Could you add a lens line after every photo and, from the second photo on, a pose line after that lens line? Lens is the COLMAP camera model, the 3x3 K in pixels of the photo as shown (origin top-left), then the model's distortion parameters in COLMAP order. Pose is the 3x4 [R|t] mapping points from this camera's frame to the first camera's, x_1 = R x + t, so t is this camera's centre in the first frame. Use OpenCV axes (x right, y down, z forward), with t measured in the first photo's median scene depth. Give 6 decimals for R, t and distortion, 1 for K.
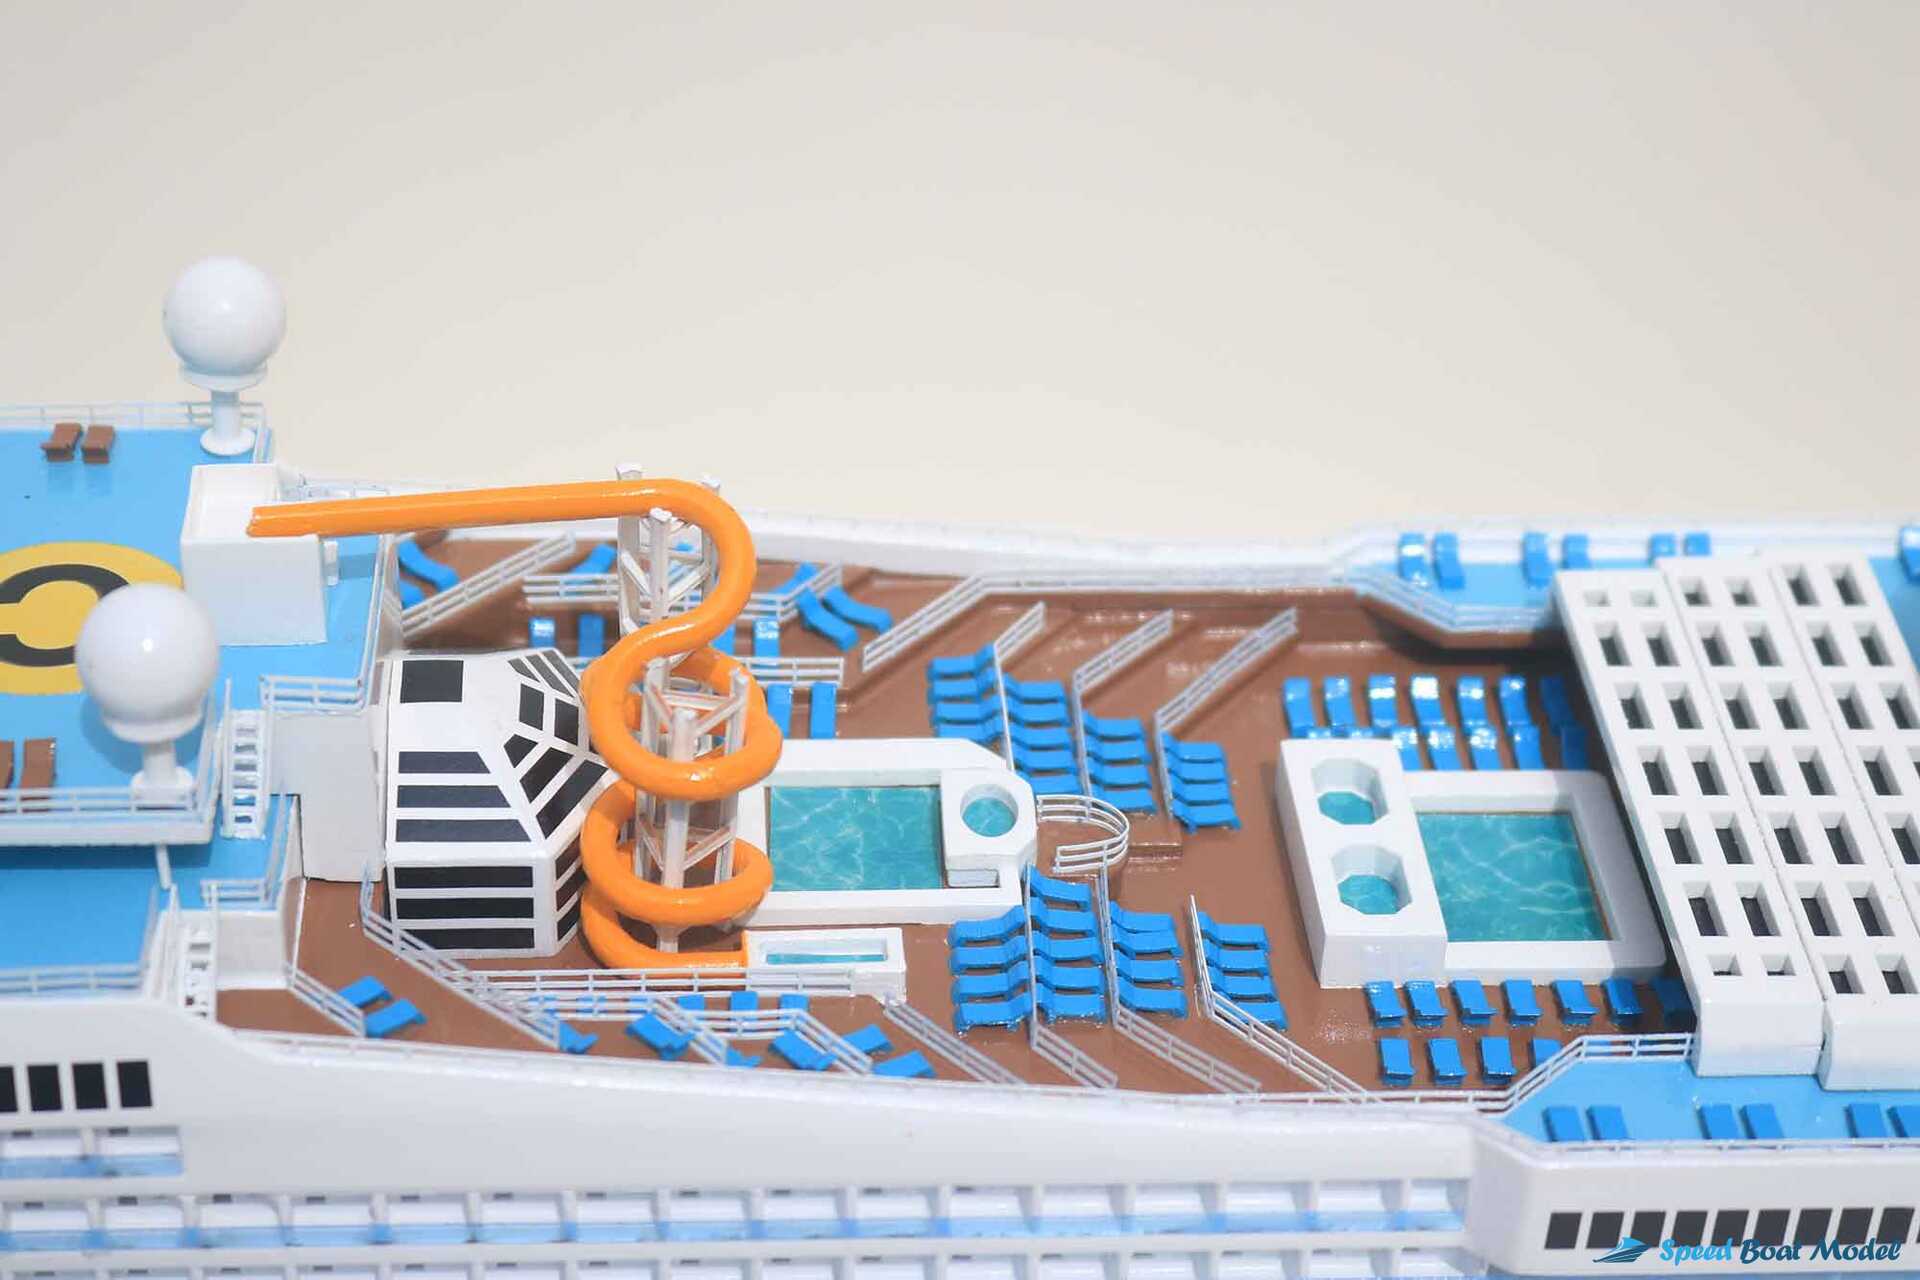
lens RADIAL K [[3588.7, 0, 960.0], [0, 3588.7, 640.0], [0, 0, 1]] dist [-0.013862, -0.008188]
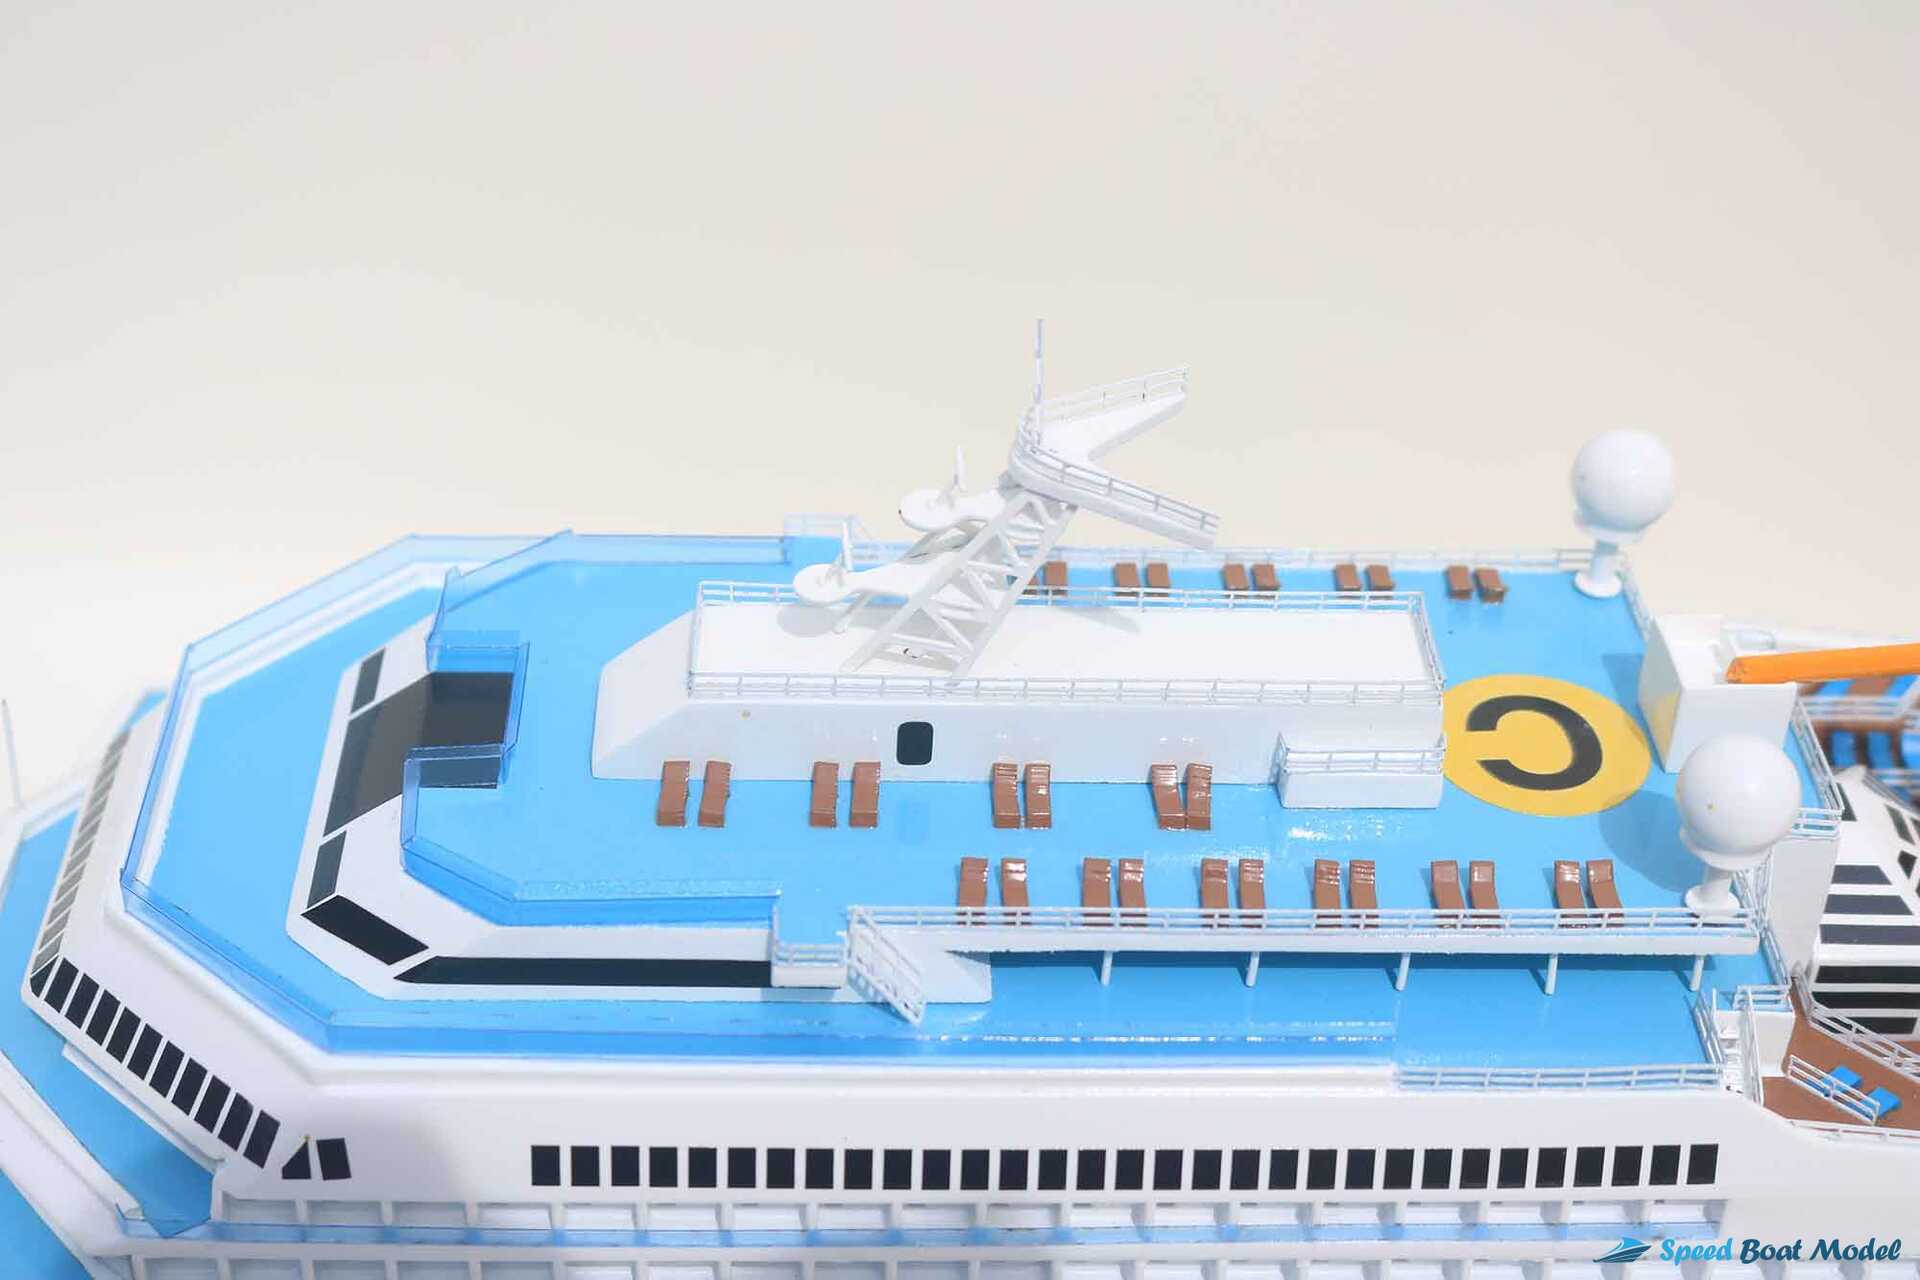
lens RADIAL K [[2970.8, 0, 960.0], [0, 2970.8, 640.0], [0, 0, 1]] dist [-0.048651, -0.002315]
pose [[0.999539, 0.020671, -0.022252, -0.410358], [-0.020464, 0.999745, 0.009515, -0.044483], [0.022443, -0.009055, 0.999707, 0.040400]]
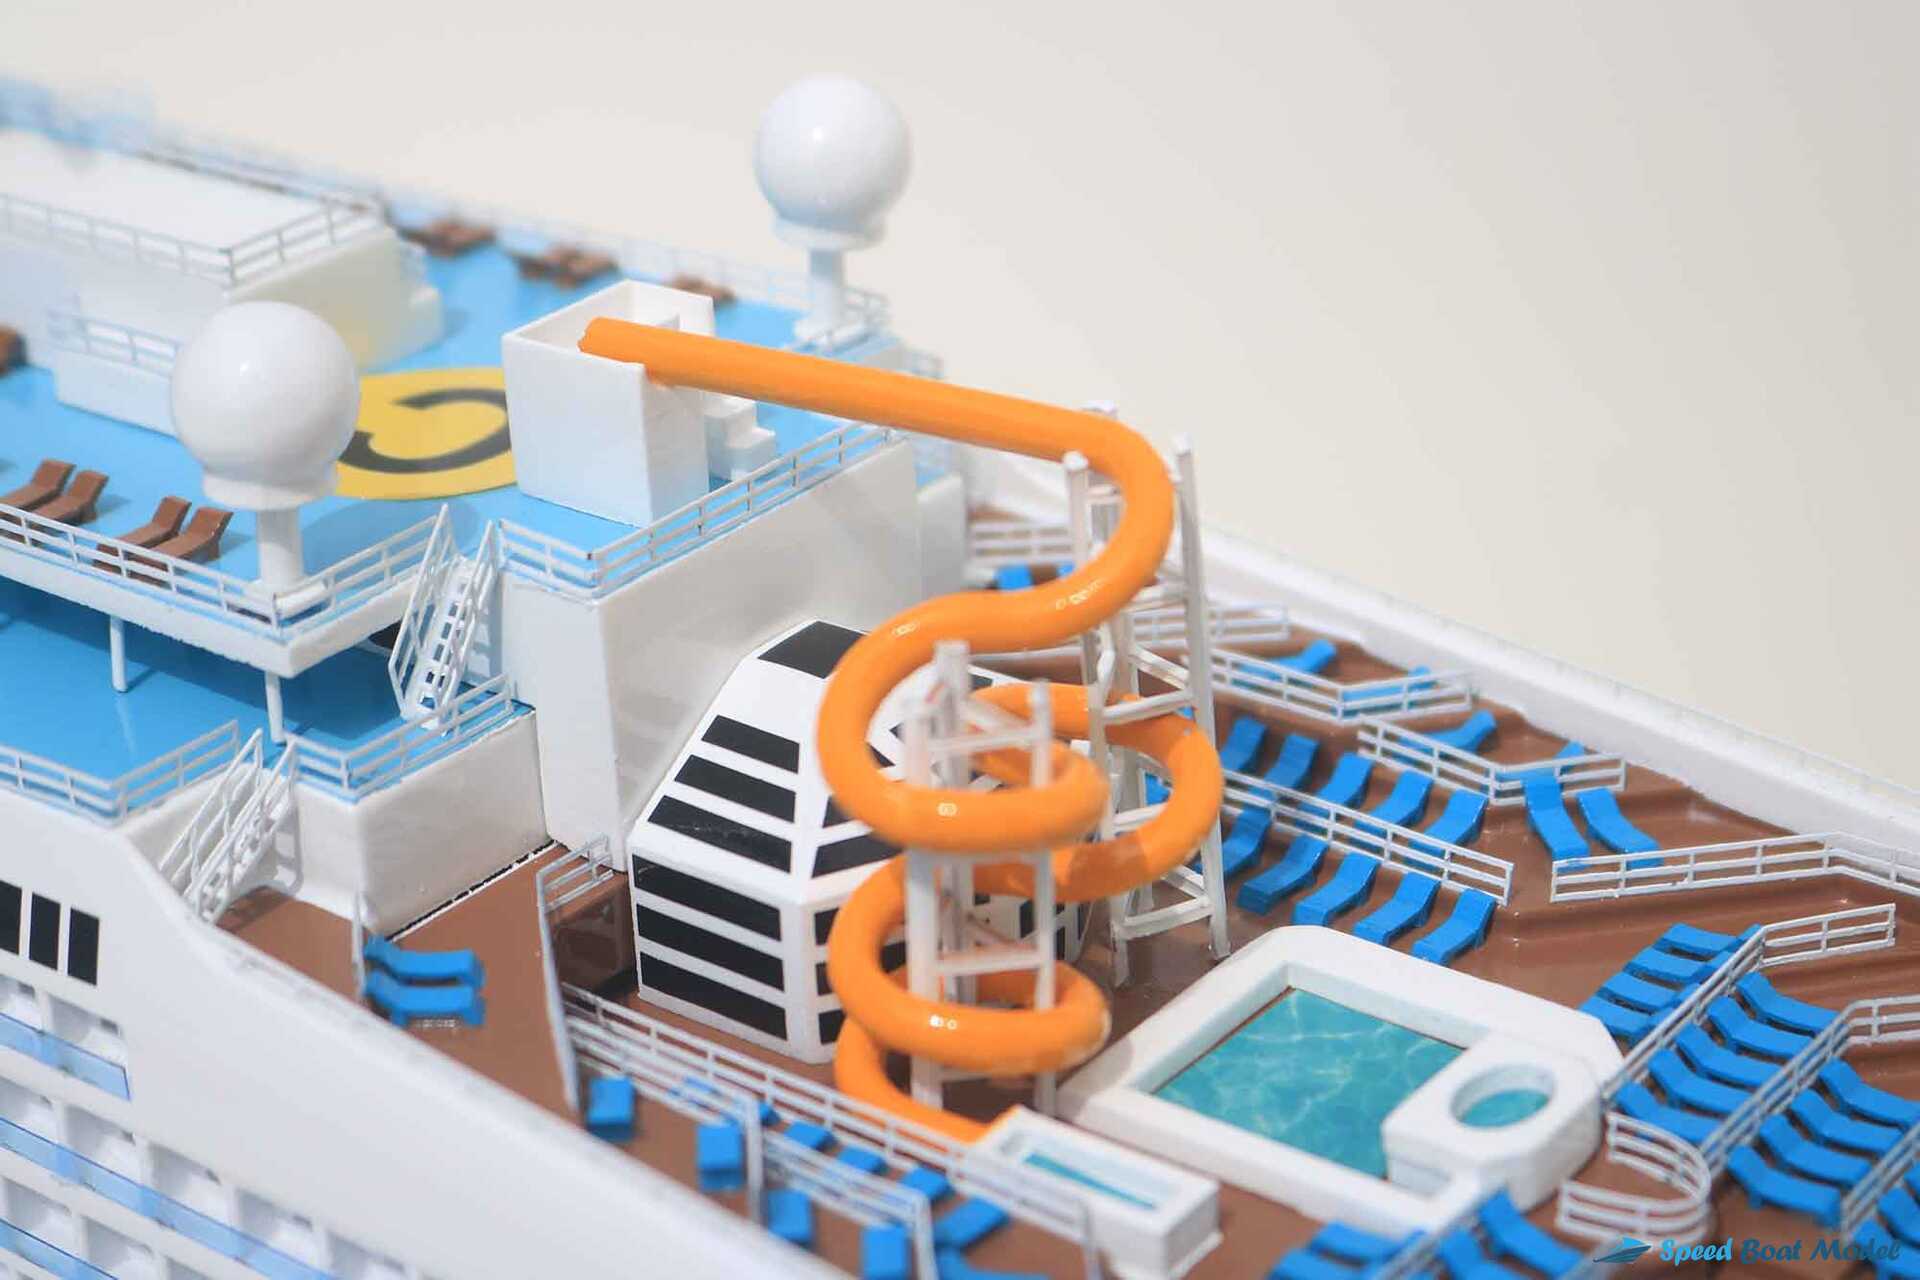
lens RADIAL K [[3843.6, 0, 960.0], [0, 3843.6, 640.0], [0, 0, 1]] dist [-0.004418, -0.036384]
pose [[0.750863, 0.232890, -0.618035, 0.349059], [-0.333370, 0.941456, -0.050256, 0.039389], [0.570149, 0.243770, 0.784542, 0.420487]]
